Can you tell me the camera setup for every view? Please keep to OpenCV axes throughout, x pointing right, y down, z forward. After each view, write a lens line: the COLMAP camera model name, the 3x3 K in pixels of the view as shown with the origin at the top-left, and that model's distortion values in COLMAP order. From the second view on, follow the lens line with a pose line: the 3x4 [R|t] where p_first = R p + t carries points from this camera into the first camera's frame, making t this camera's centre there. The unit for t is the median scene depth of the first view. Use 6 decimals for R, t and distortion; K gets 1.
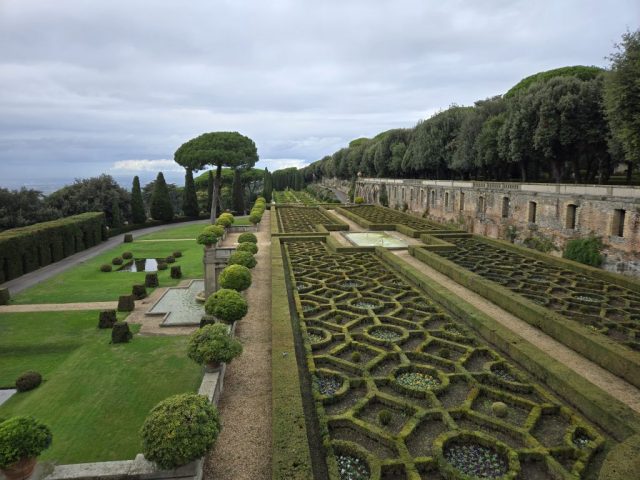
lens RADIAL K [[424.8, 0, 327.3], [0, 424.8, 227.6], [0, 0, 1]] dist [0.070435, -0.040488]
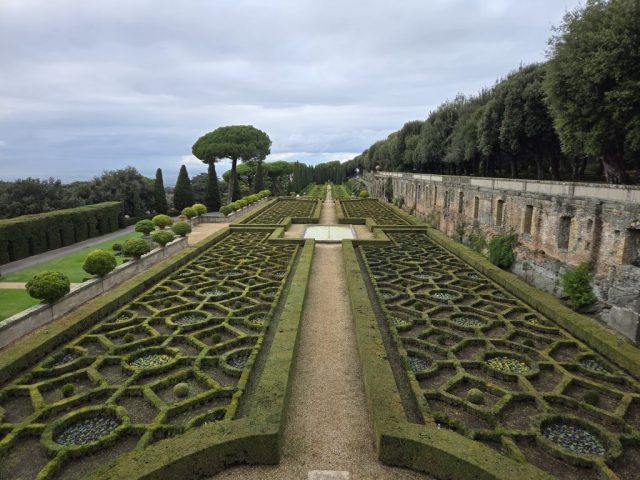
lens RADIAL K [[424.8, 0, 315.8], [0, 424.8, 230.4], [0, 0, 1]] dist [0.070435, -0.040488]
pose [[0.989581, 0.025575, -0.141685, 0.114087], [-0.022620, 0.999493, 0.022429, 0.000525], [0.142187, -0.018991, 0.989658, 0.002849]]
